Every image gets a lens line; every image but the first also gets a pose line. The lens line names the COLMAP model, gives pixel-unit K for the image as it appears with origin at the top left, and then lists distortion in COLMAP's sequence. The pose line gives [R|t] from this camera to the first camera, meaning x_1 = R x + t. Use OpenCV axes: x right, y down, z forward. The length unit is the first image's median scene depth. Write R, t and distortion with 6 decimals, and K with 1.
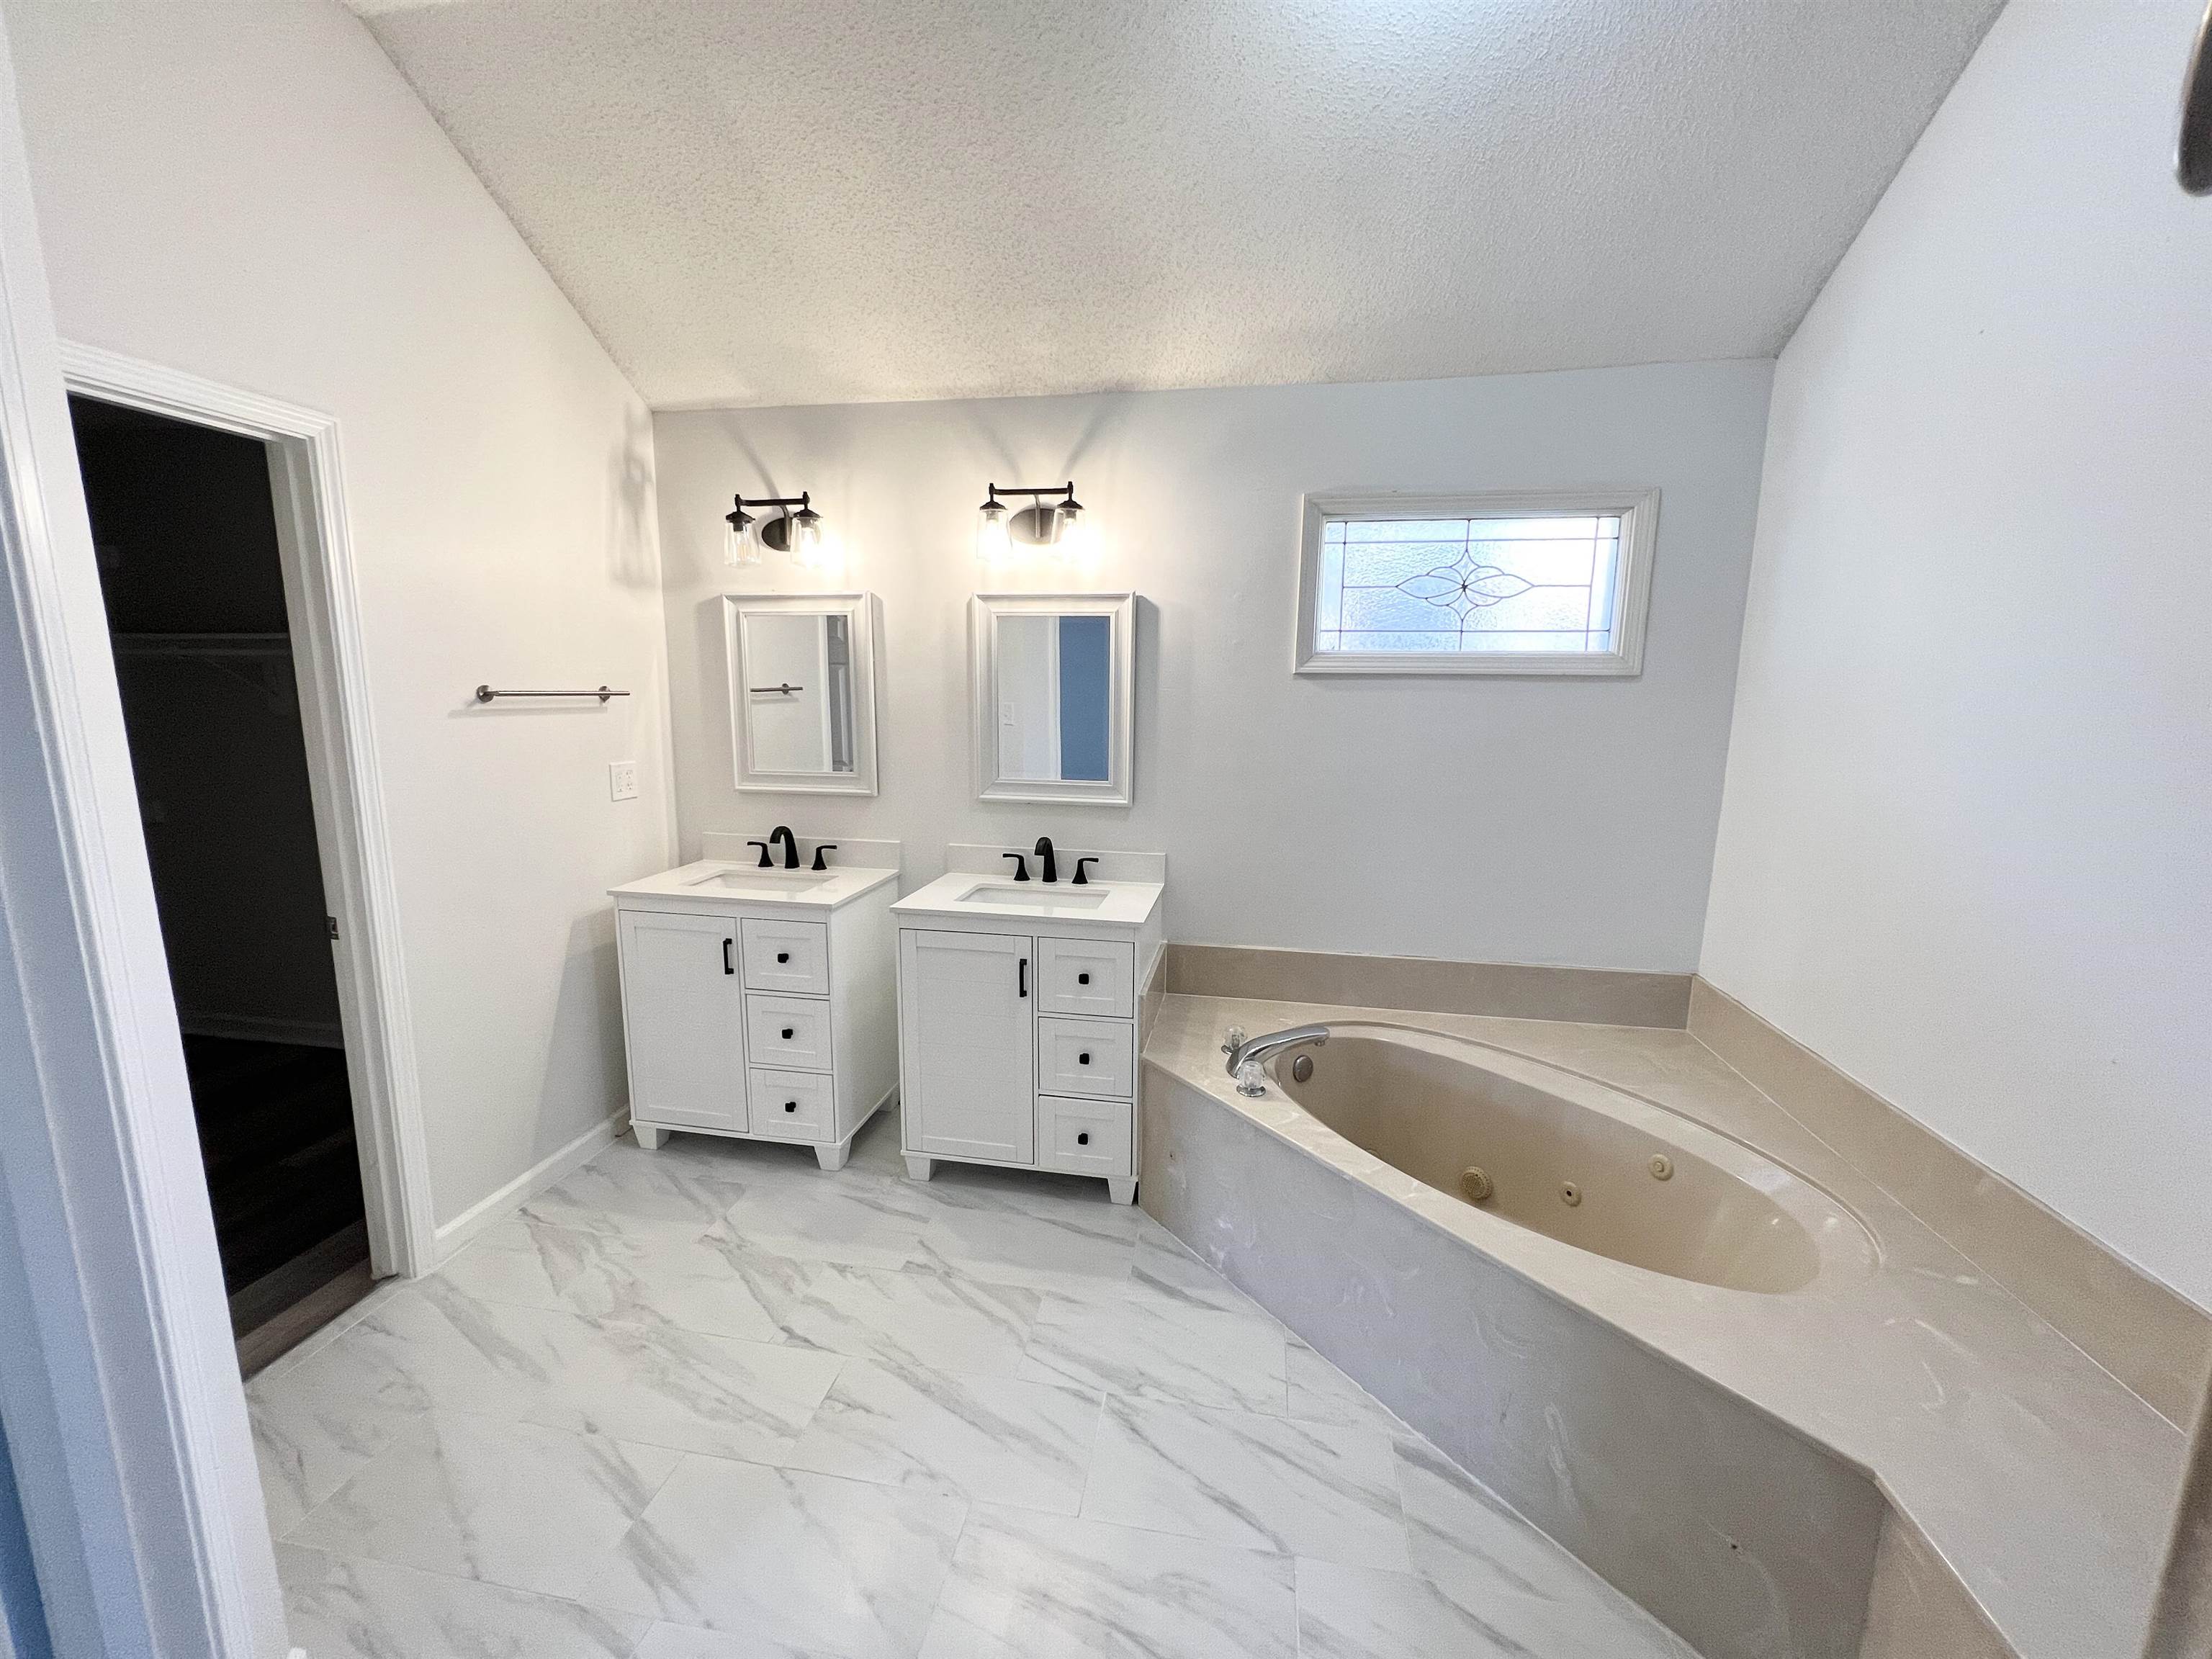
lens RADIAL K [[882.9, 0, 1103.9], [0, 882.9, 827.6], [0, 0, 1]] dist [-0.000489, 0.000467]
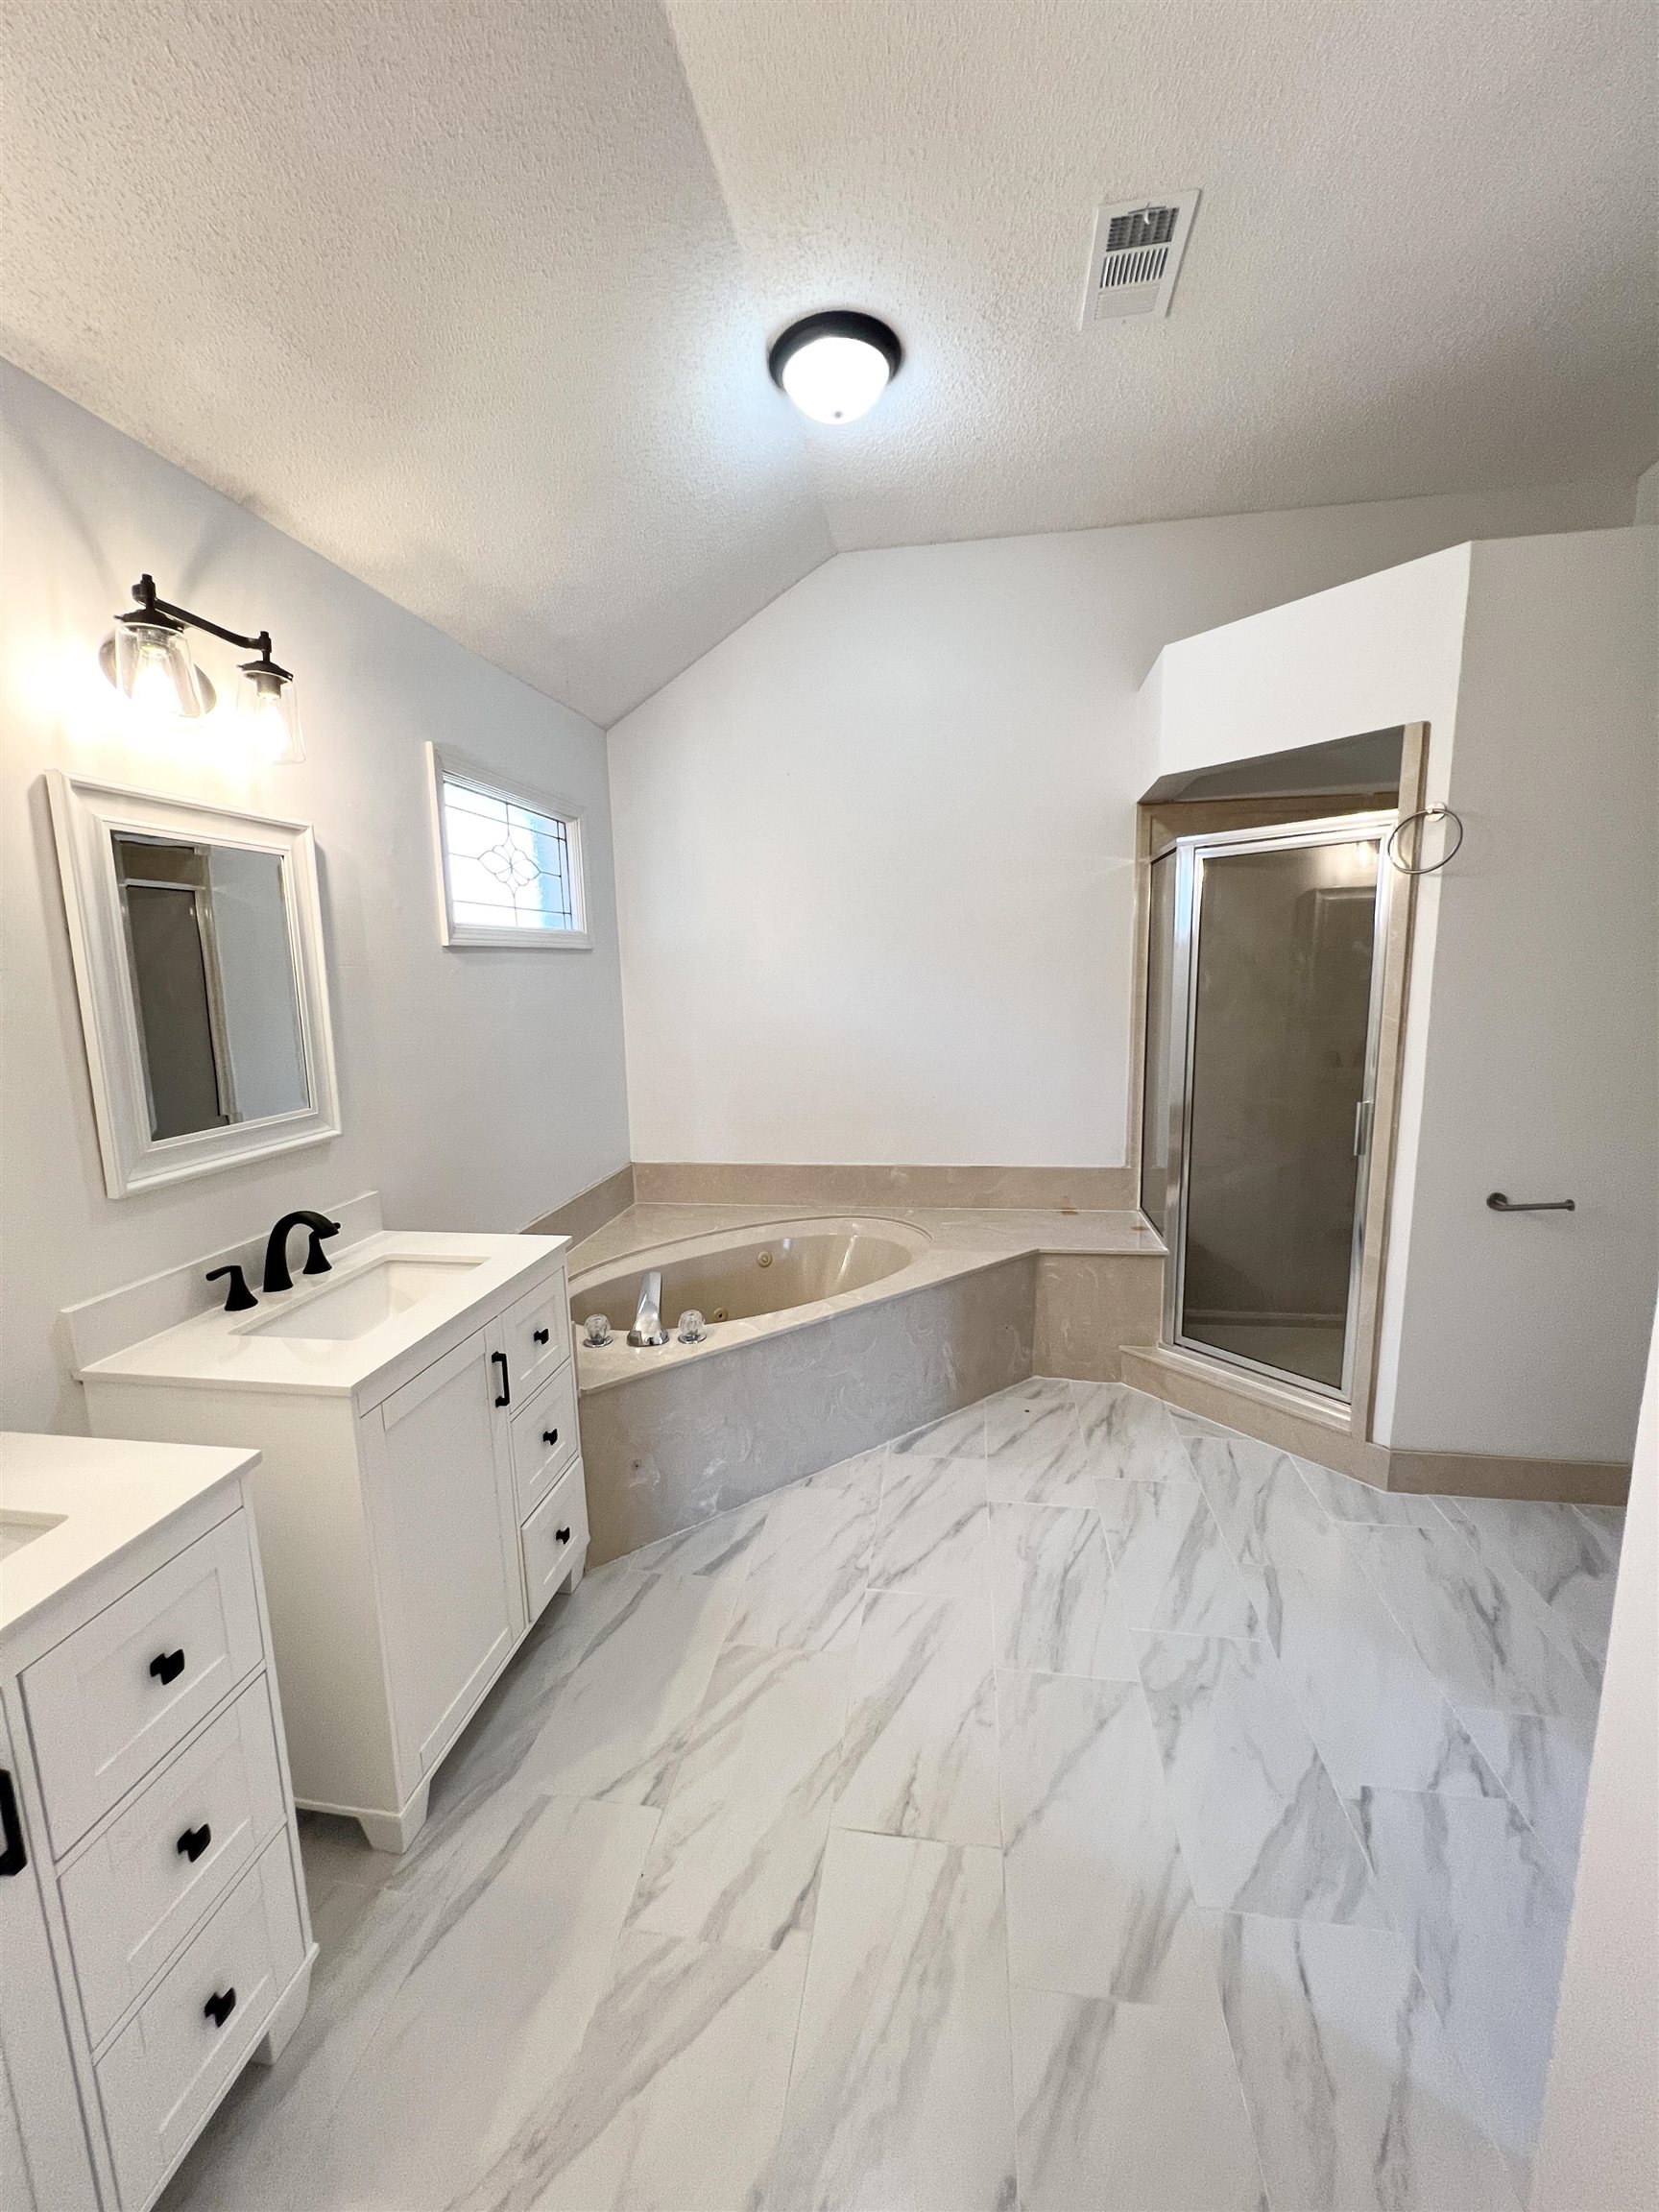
lens RADIAL K [[882.9, 0, 827.4], [0, 882.9, 1103.6], [0, 0, 1]] dist [-0.000489, 0.000467]
pose [[-0.018556, -0.168002, 0.985612, -0.865860], [0.184745, 0.968231, 0.168517, -0.126431], [-0.982611, 0.185214, 0.013071, 0.810729]]
